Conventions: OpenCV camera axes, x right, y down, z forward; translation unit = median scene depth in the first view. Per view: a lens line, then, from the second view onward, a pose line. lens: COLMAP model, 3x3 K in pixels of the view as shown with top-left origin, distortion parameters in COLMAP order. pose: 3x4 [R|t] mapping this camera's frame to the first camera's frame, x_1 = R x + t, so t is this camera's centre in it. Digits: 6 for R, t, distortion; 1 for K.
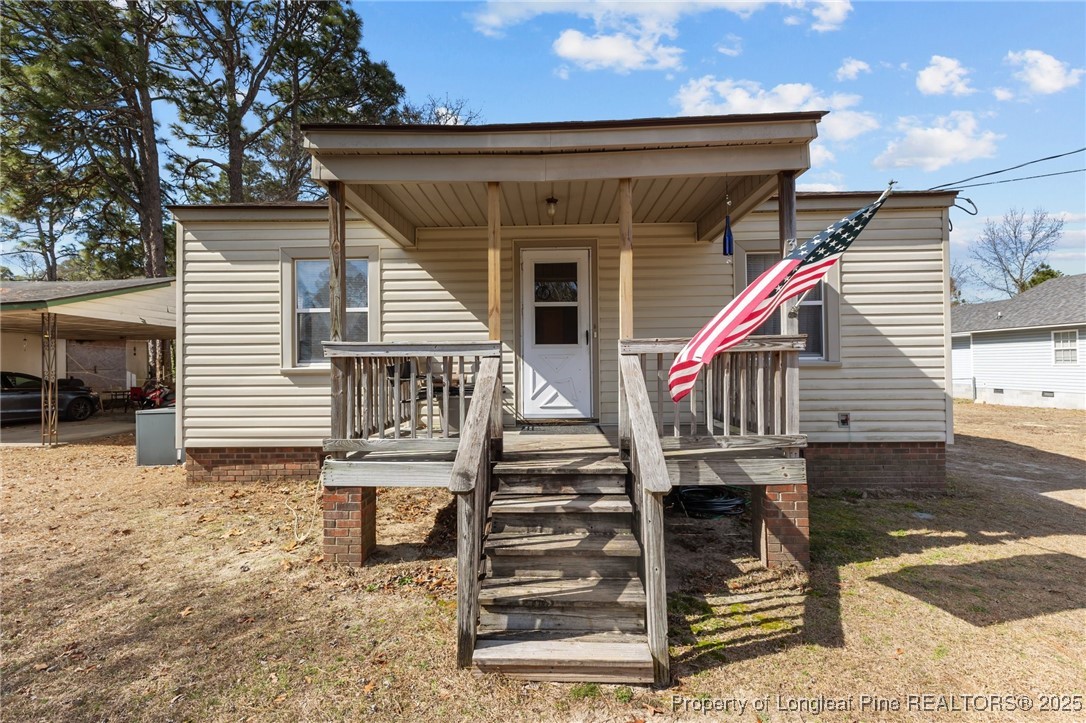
lens RADIAL K [[472.8, 0, 541.4], [0, 472.8, 361.5], [0, 0, 1]] dist [0.008397, -0.002776]
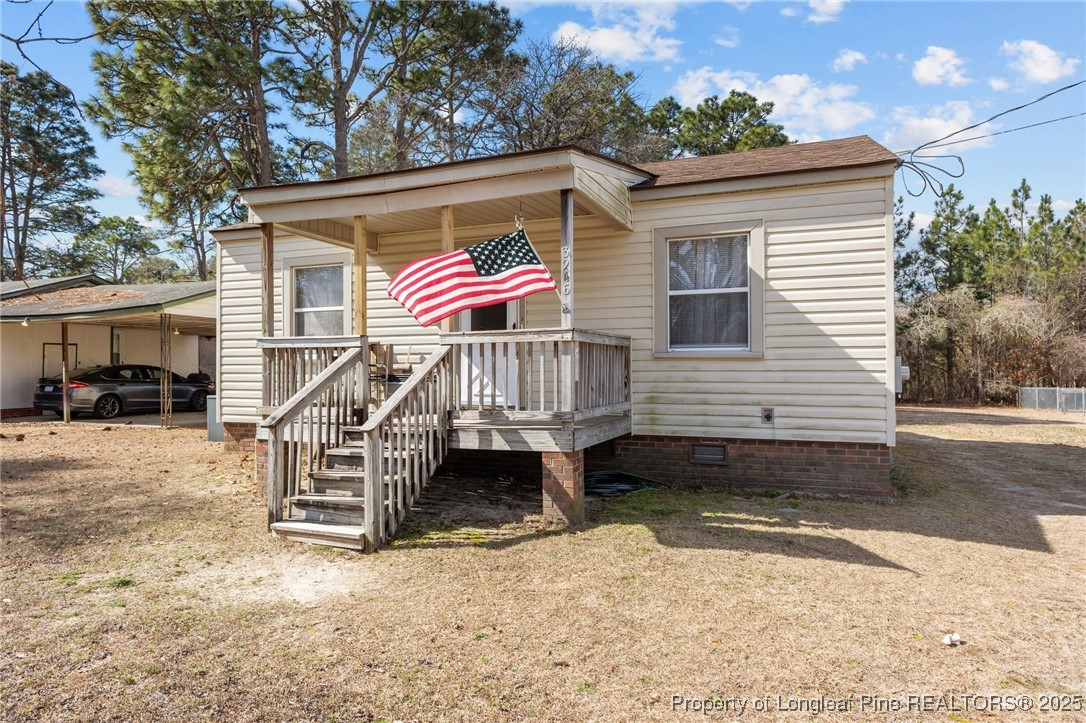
lens RADIAL K [[678.2, 0, 543.0], [0, 678.2, 367.4], [0, 0, 1]] dist [-0.003412, 0.002488]
pose [[0.938022, 0.006154, -0.346520, 0.689567], [-0.002718, 0.999942, 0.010399, 0.016958], [0.346564, -0.008813, 0.937985, -0.398049]]
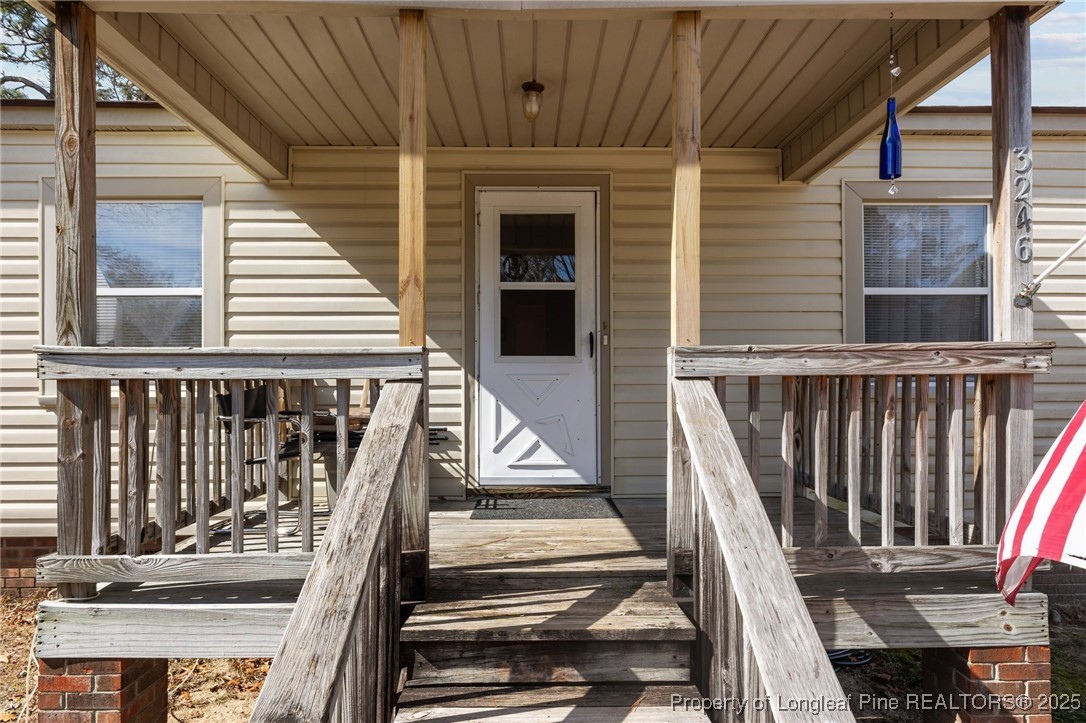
lens RADIAL K [[643.0, 0, 543.6], [0, 643.0, 382.7], [0, 0, 1]] dist [-0.011622, 0.002505]
pose [[0.998840, 0.007168, 0.047613, 0.002037], [-0.007325, 0.999968, 0.003139, -0.007504], [-0.047589, -0.003484, 0.998861, 0.233295]]
